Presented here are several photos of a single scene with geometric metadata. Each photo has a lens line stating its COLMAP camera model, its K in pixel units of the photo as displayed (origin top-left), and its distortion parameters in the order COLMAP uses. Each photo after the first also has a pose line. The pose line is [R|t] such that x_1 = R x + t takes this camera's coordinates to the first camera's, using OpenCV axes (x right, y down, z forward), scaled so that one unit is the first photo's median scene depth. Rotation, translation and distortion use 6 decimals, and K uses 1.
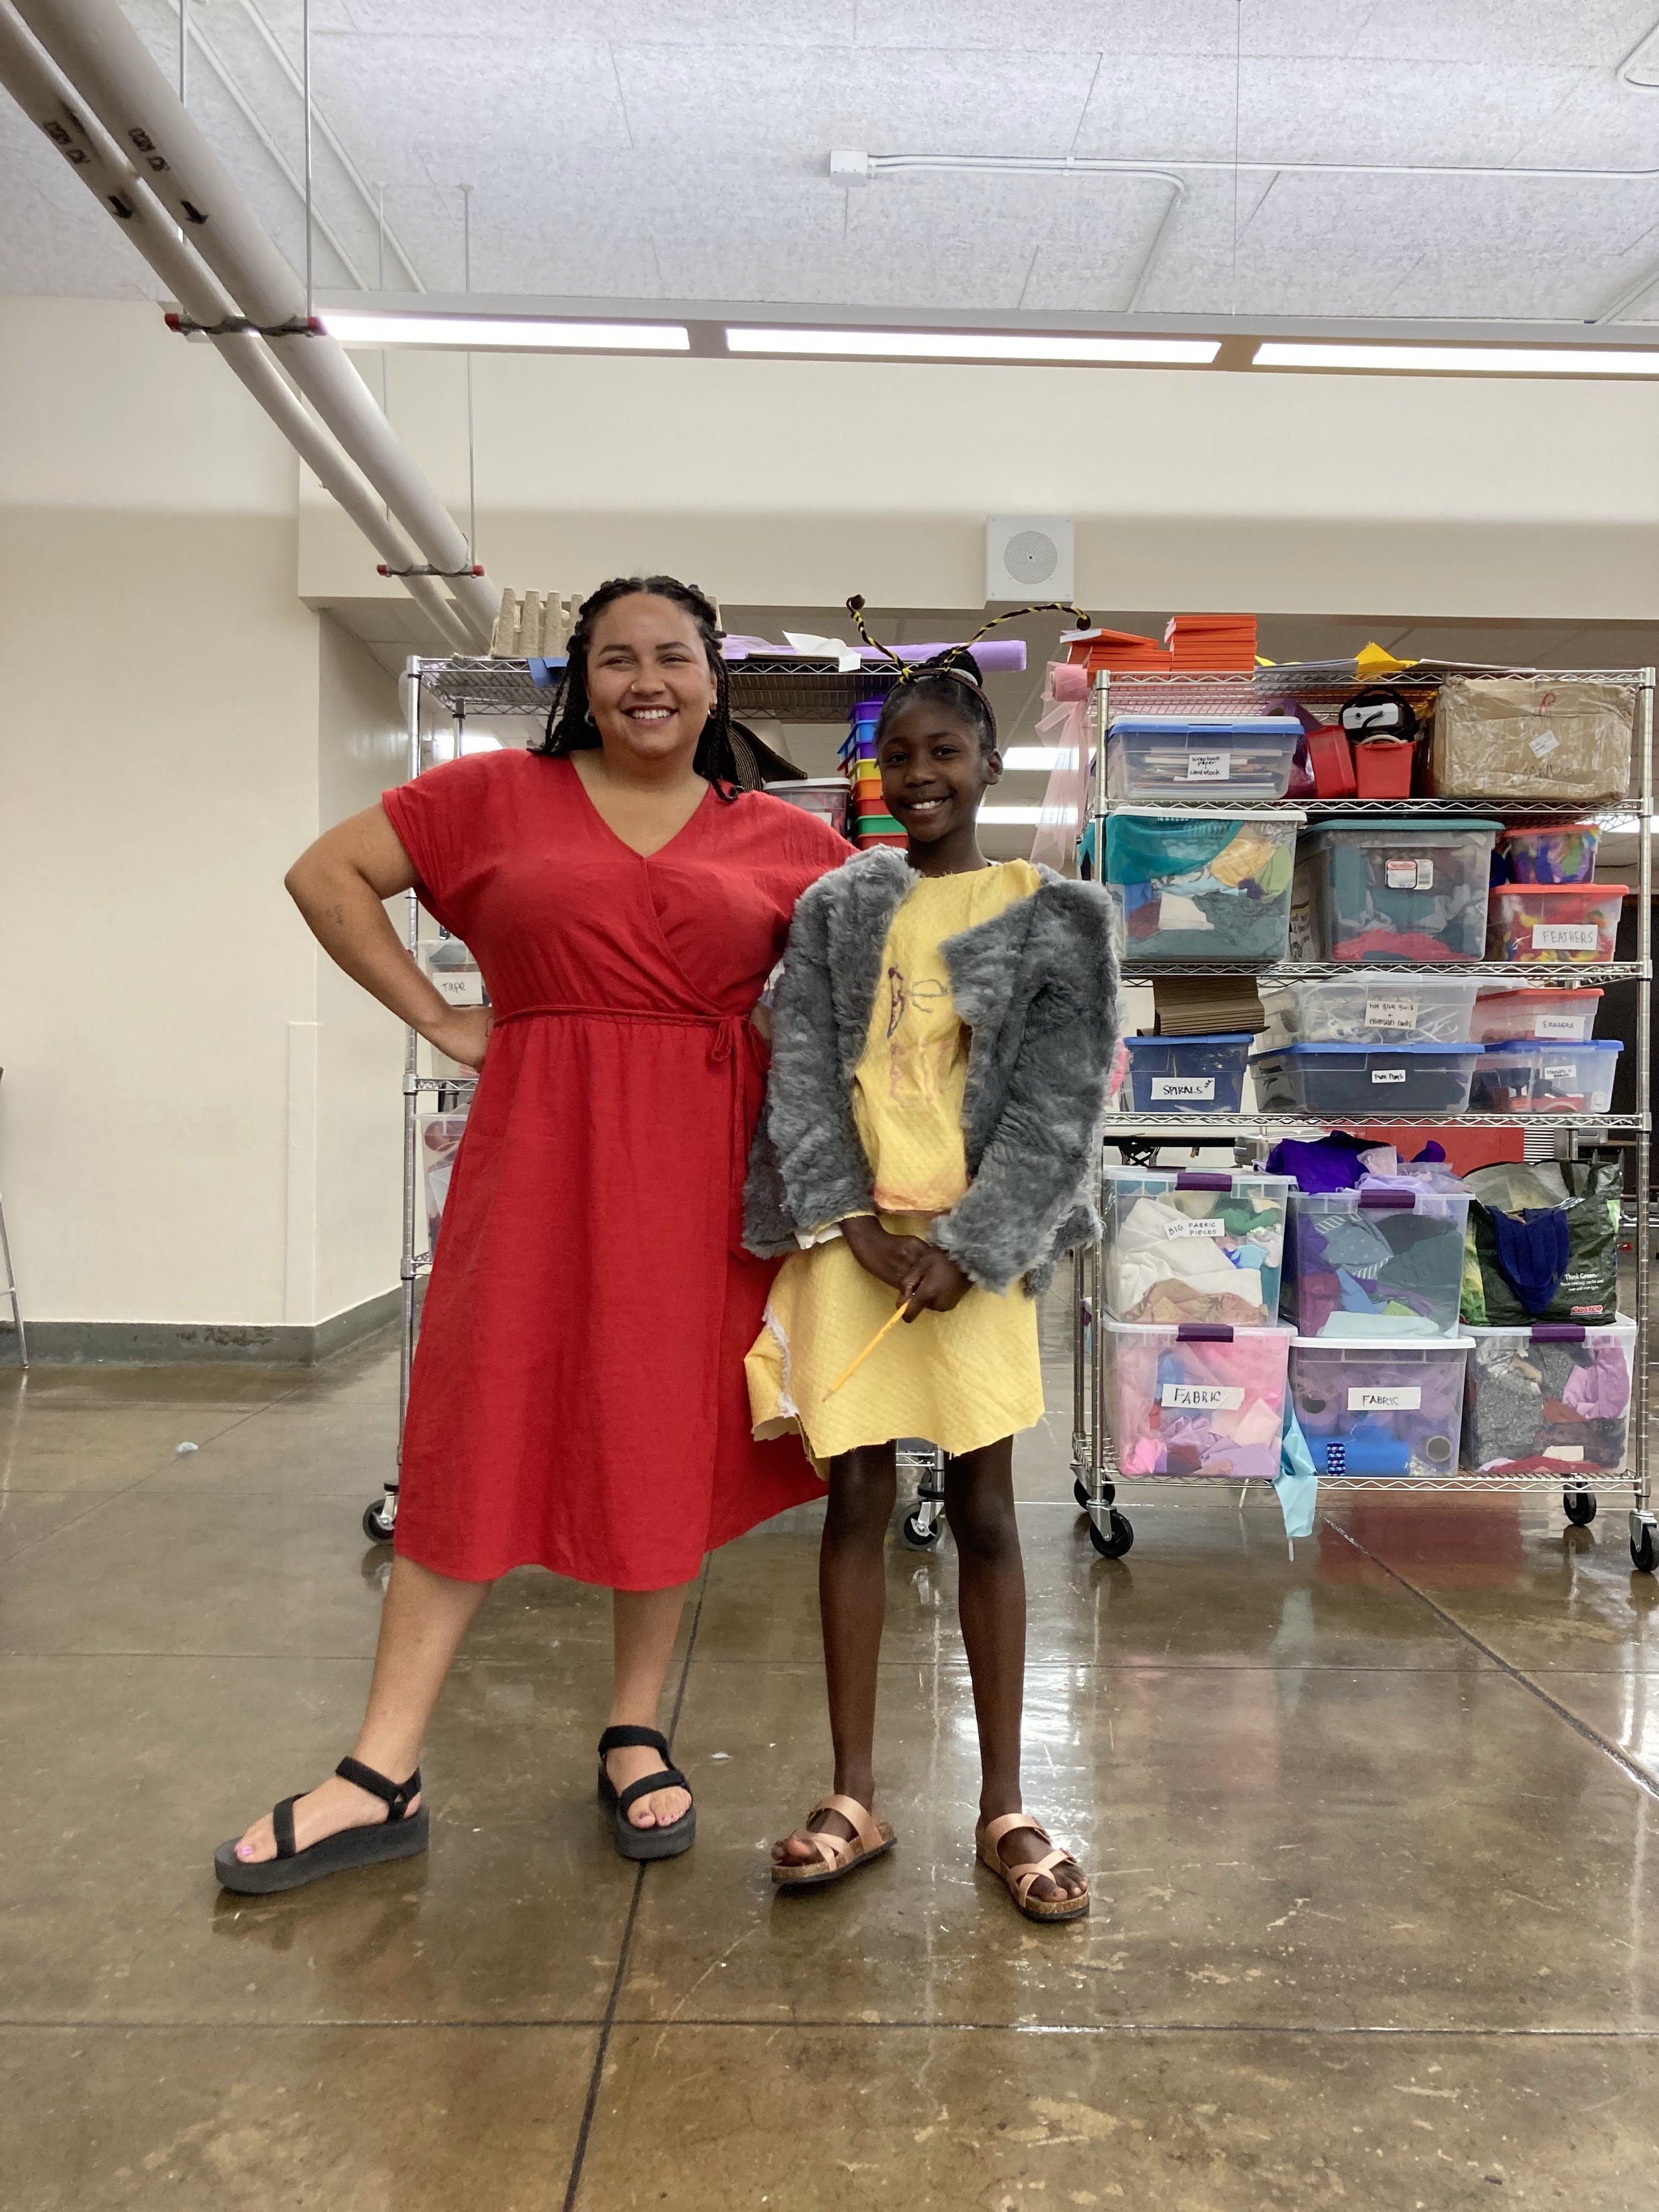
lens RADIAL K [[1855.5, 0, 843.9], [0, 1855.5, 1105.8], [0, 0, 1]] dist [-0.000017, -0.002165]
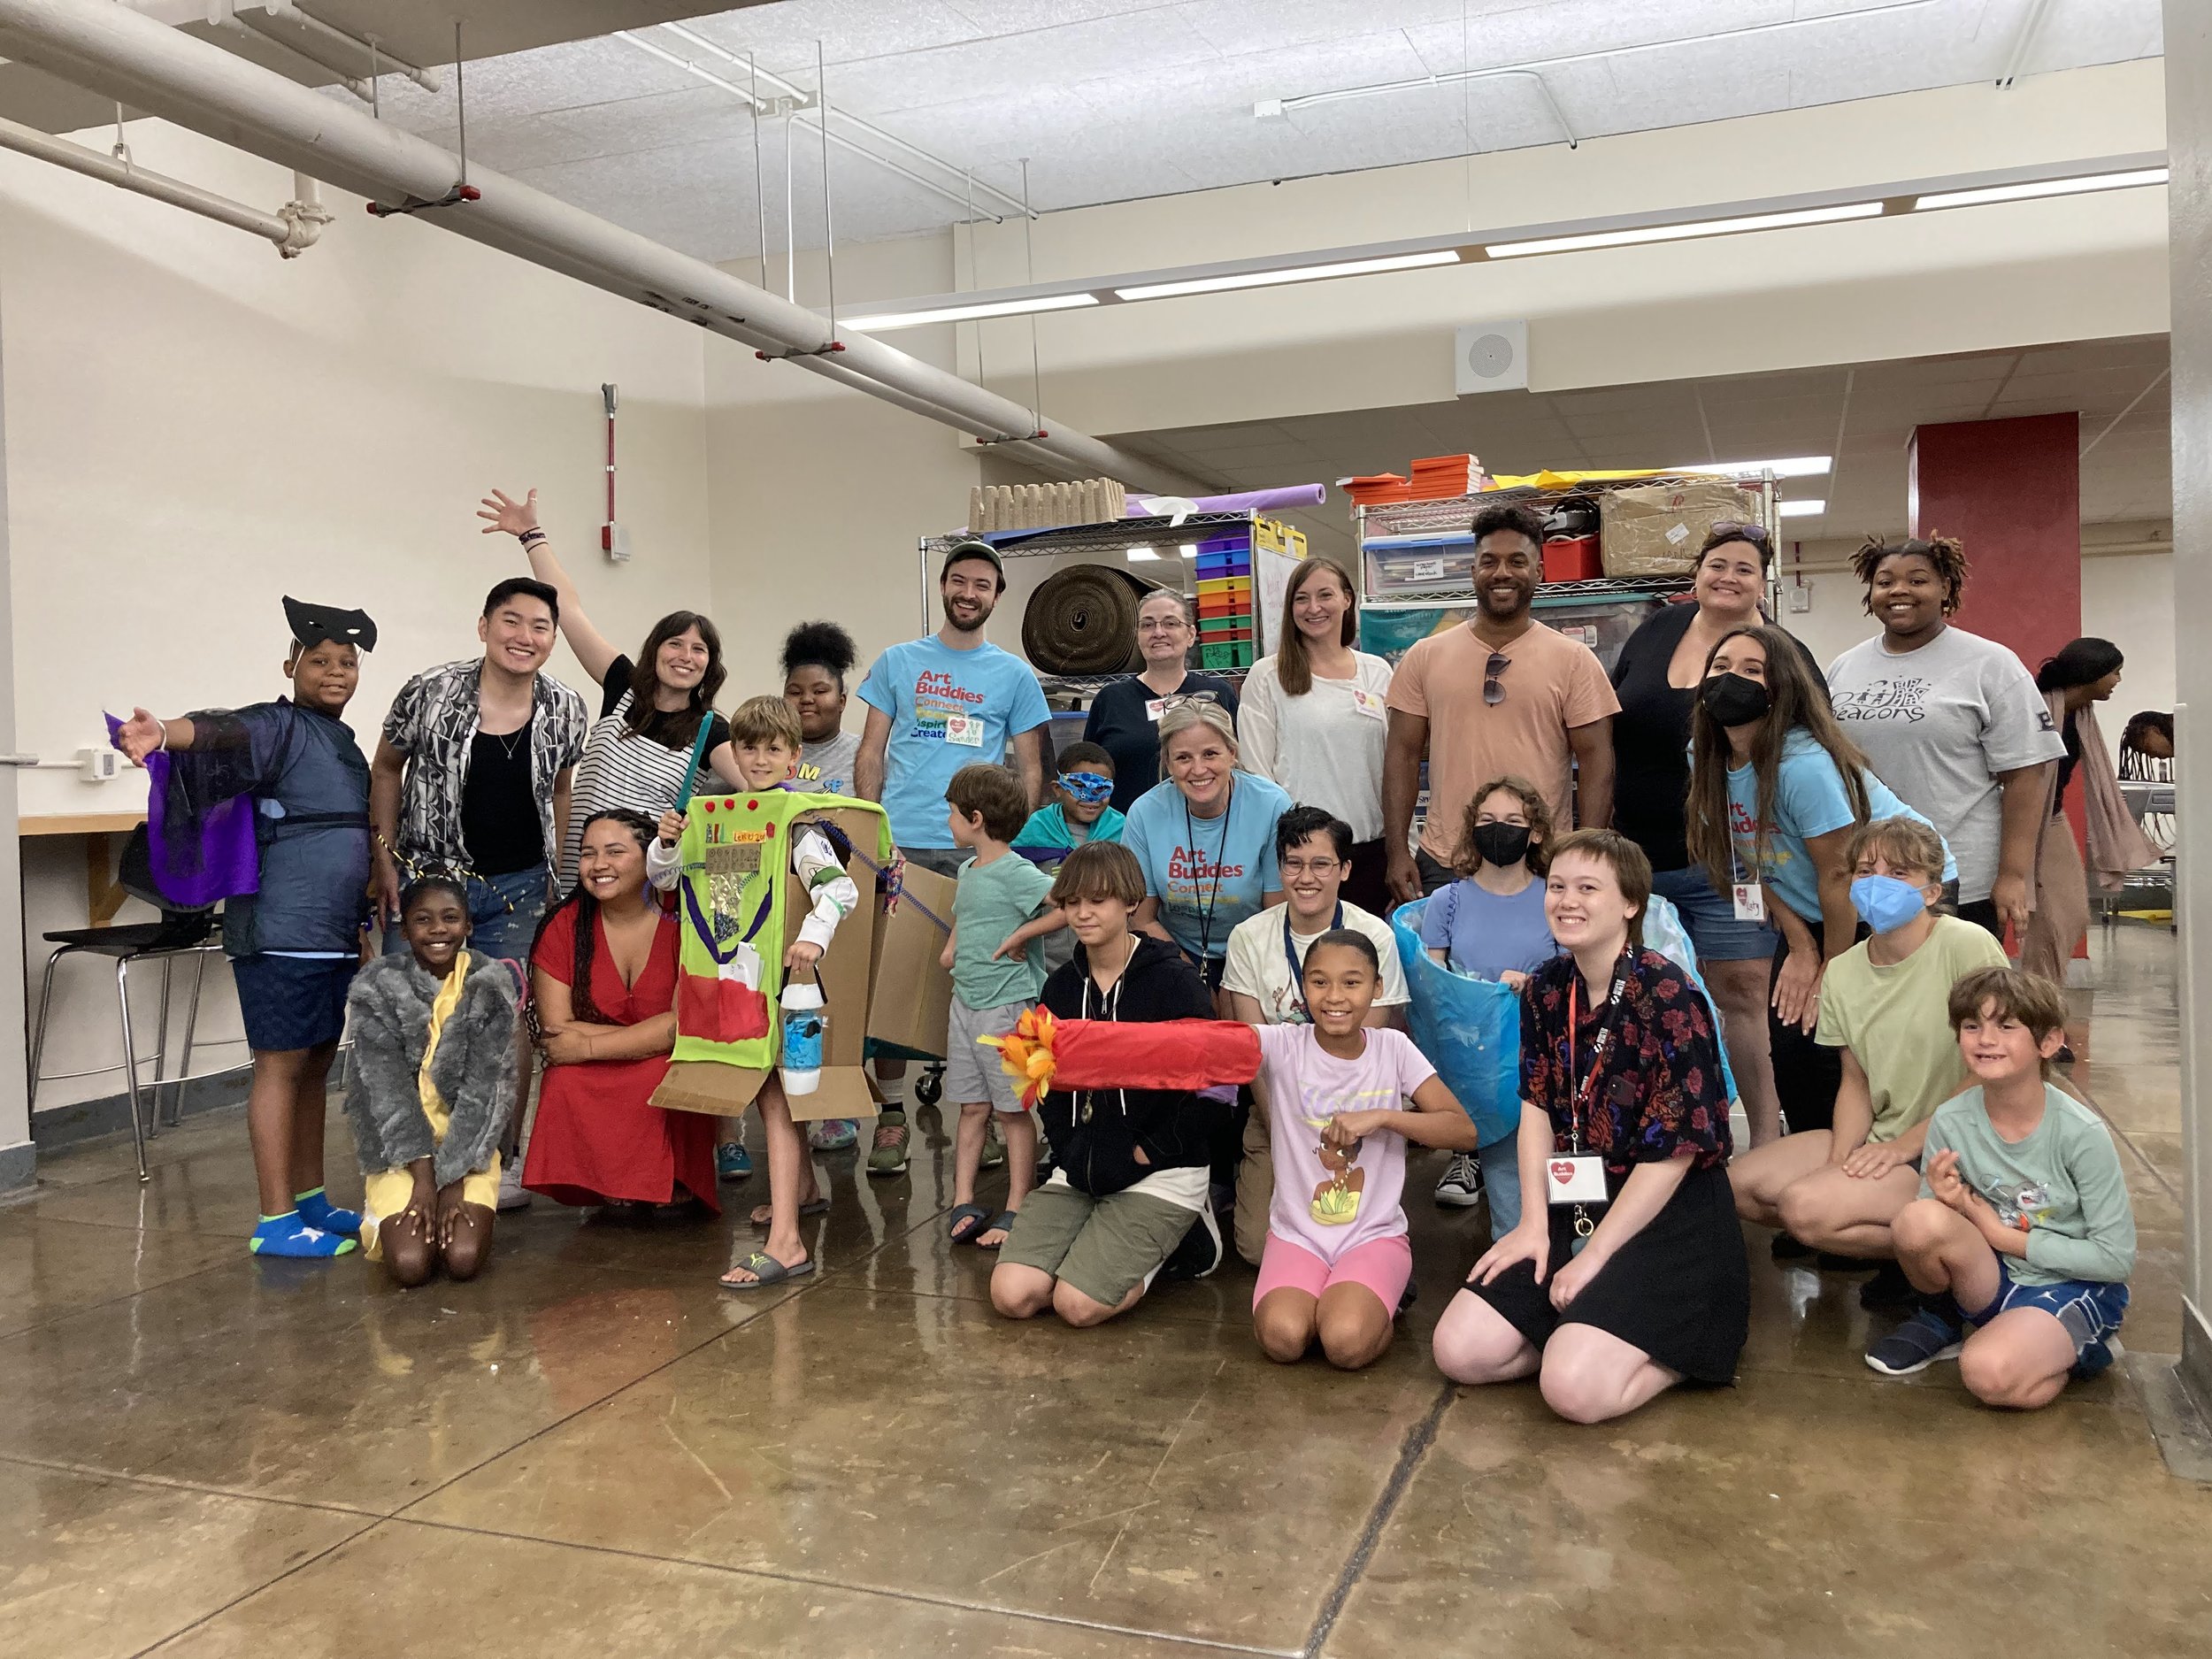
lens RADIAL K [[1855.6, 0, 1108.0], [0, 1855.6, 839.4], [0, 0, 1]] dist [-0.000017, -0.002165]
pose [[0.930747, -0.023769, -0.364889, 0.477733], [0.036010, 0.998993, 0.026779, -0.025393], [0.363885, -0.038064, 0.930666, -0.401379]]
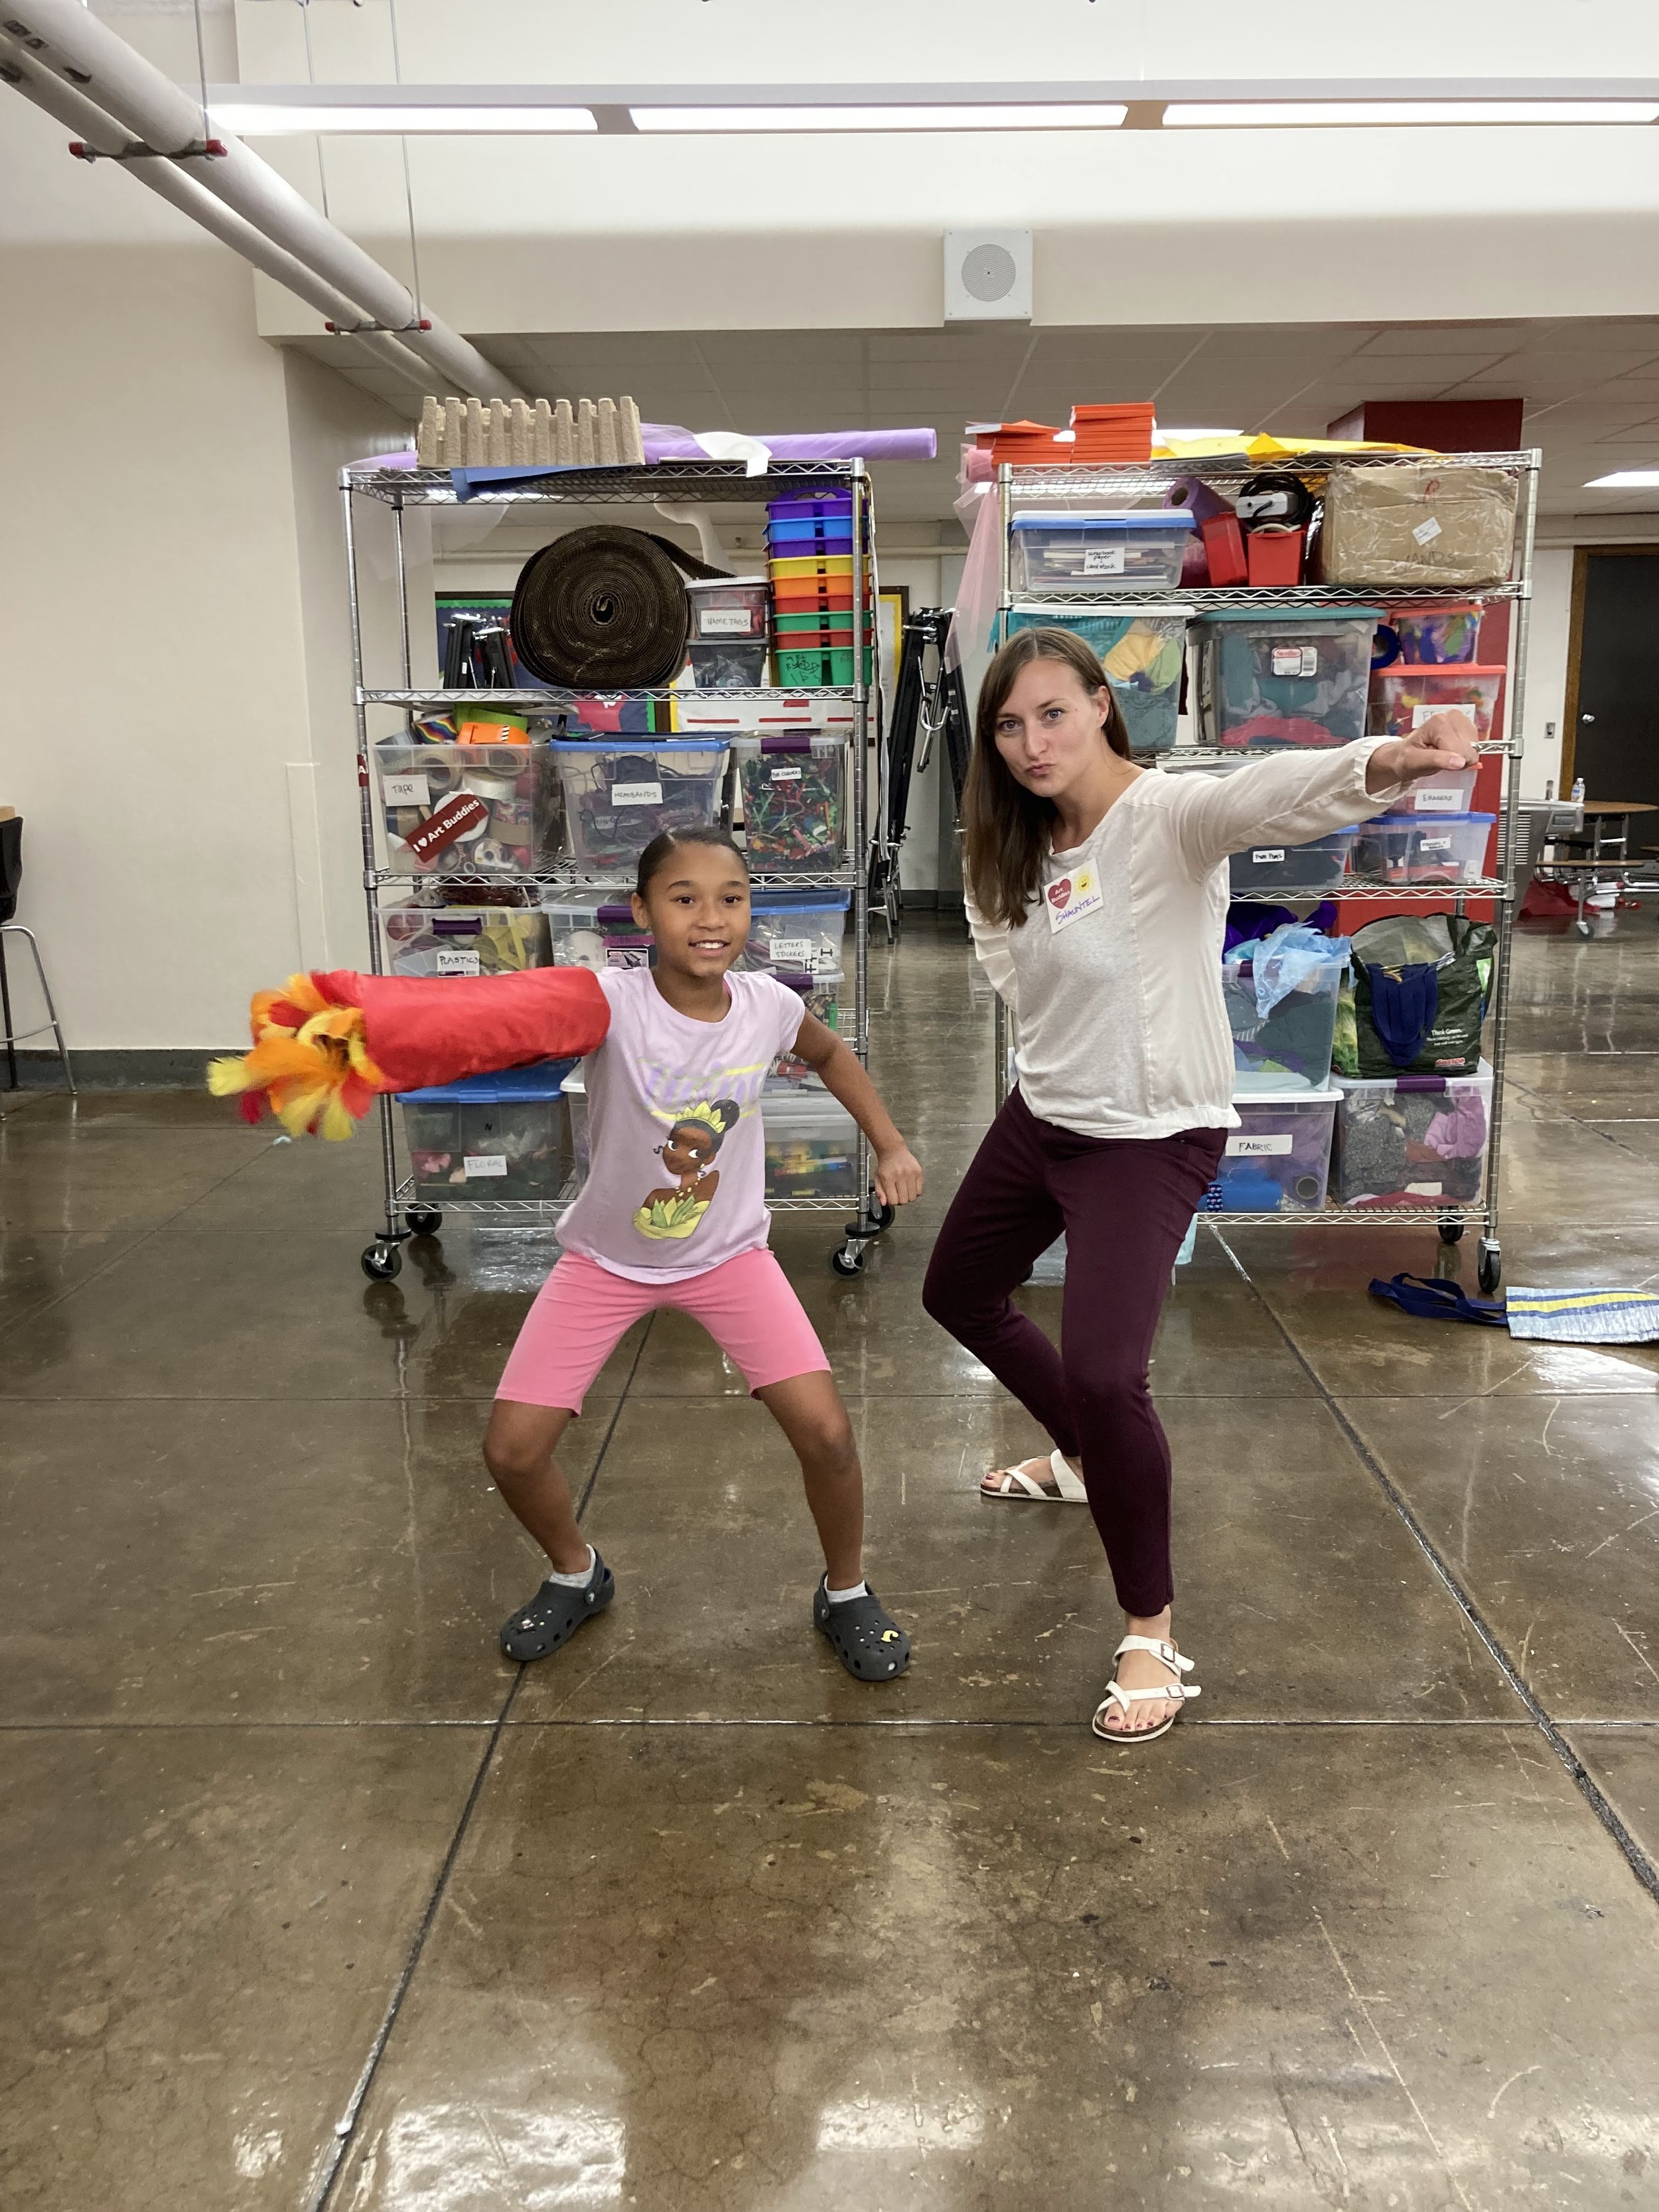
lens RADIAL K [[1855.5, 0, 868.6], [0, 1855.5, 1120.4], [0, 0, 1]] dist [-0.000017, -0.002165]
pose [[0.999514, -0.016167, -0.026671, 0.086704], [0.021346, 0.978092, 0.207076, -0.093631], [0.022739, -0.207545, 0.977961, -0.093495]]
